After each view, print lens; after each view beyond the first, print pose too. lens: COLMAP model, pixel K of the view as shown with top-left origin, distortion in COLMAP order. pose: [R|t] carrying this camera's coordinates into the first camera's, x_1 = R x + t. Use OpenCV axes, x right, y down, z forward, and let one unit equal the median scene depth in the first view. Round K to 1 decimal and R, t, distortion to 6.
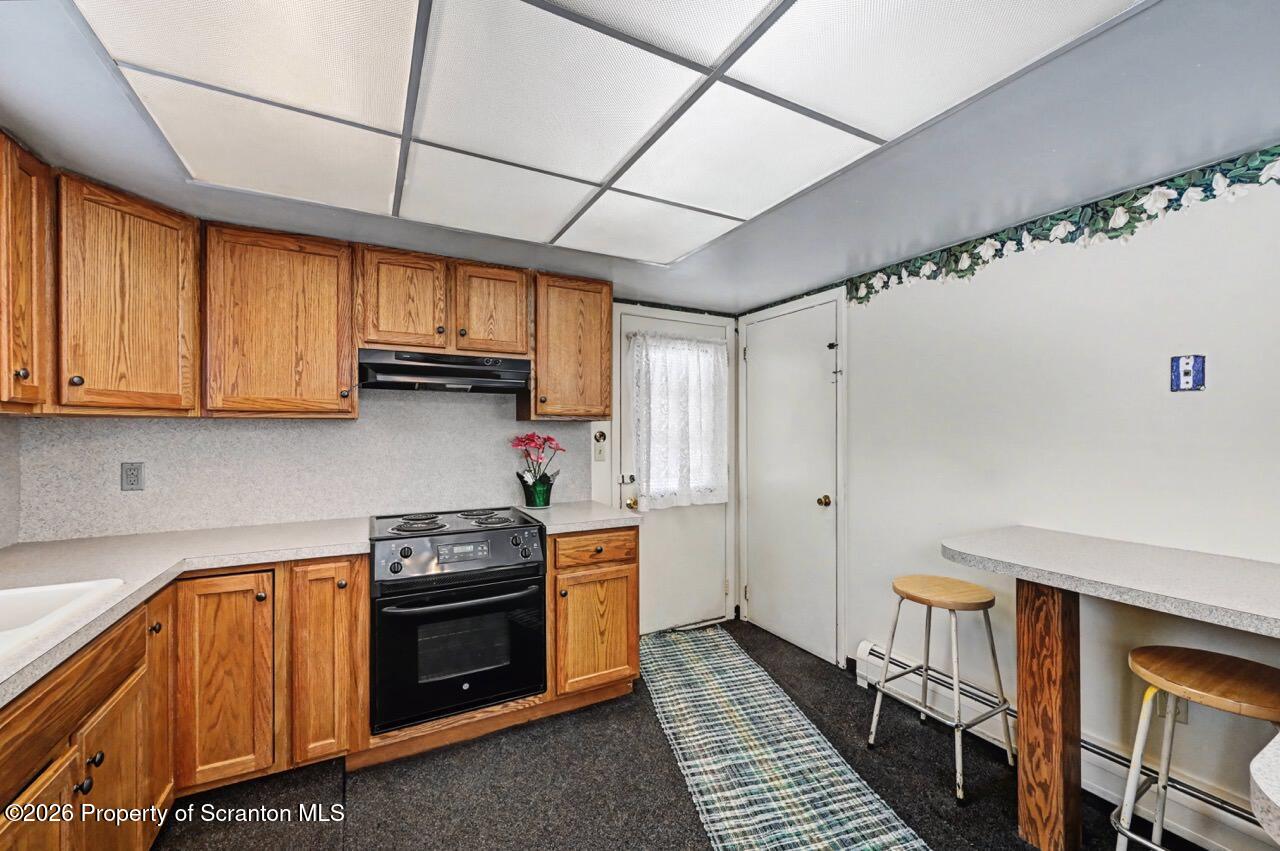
lens RADIAL K [[509.6, 0, 642.3], [0, 509.6, 433.1], [0, 0, 1]] dist [-0.002565, -0.000198]
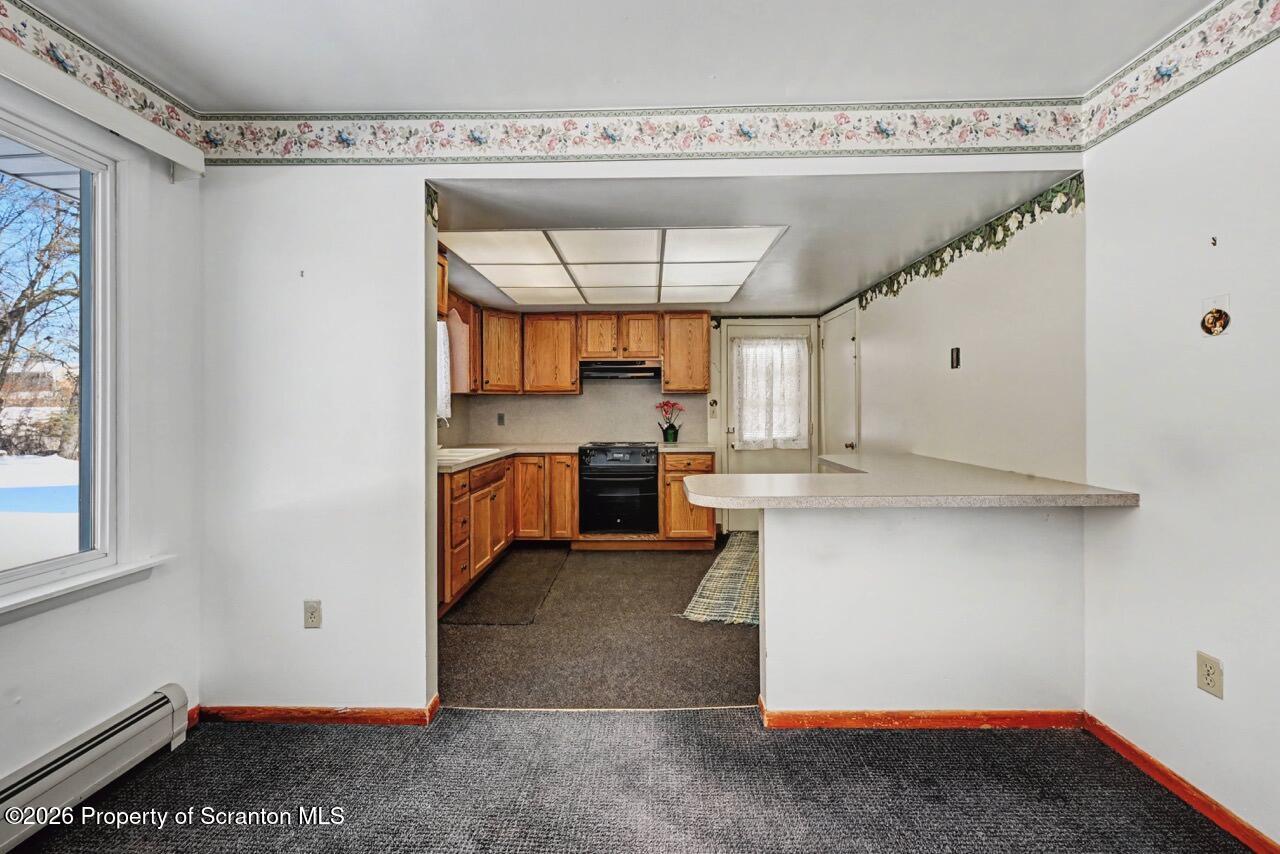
lens RADIAL K [[515.7, 0, 638.9], [0, 515.7, 409.0], [0, 0, 1]] dist [-0.000198, -0.000080]
pose [[0.868053, -0.002655, -0.496465, 0.748130], [0.002461, 0.999996, -0.001047, 0.038477], [0.496466, -0.000313, 0.868056, -0.768711]]
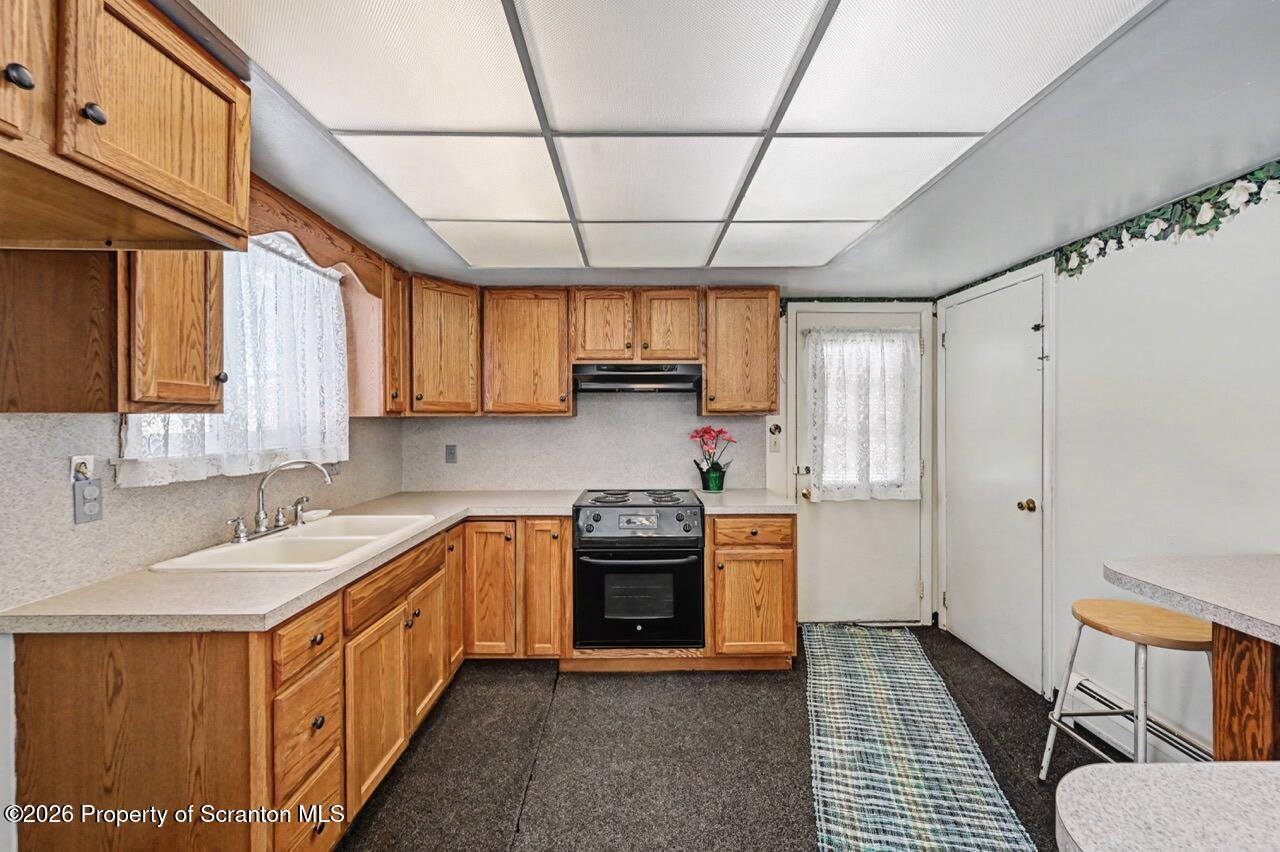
lens RADIAL K [[505.9, 0, 638.4], [0, 505.9, 422.8], [0, 0, 1]] dist [-0.001586, -0.000350]
pose [[0.883161, 0.002240, -0.469064, 0.230431], [0.000768, 0.999980, 0.006223, -0.019738], [0.469069, -0.005856, 0.883142, -0.104747]]
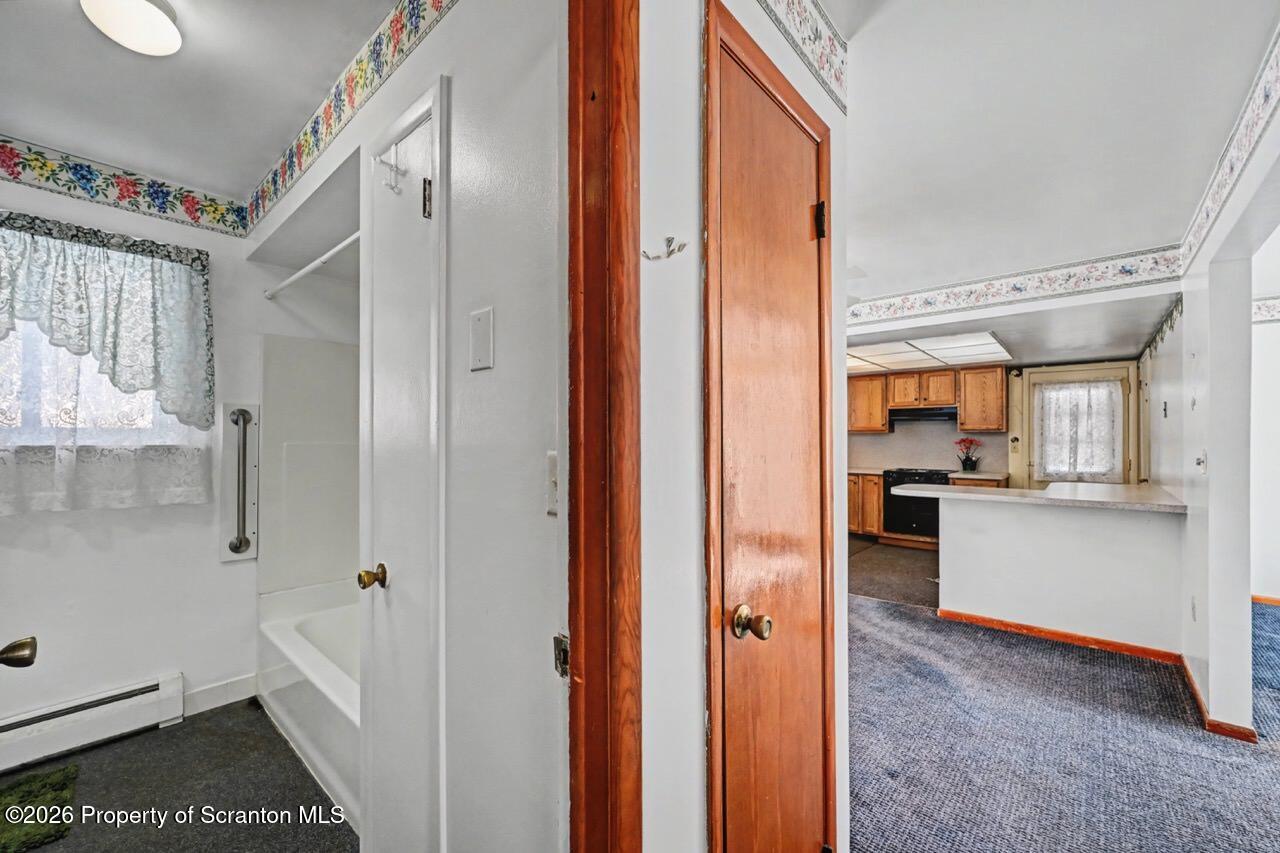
lens RADIAL K [[503.7, 0, 639.1], [0, 503.7, 435.1], [0, 0, 1]] dist [-0.000793, -0.000067]
pose [[0.342134, -0.004177, -0.939642, 1.722262], [-0.005213, 0.999966, -0.006343, 0.012359], [0.939637, 0.007069, 0.342101, -1.379718]]
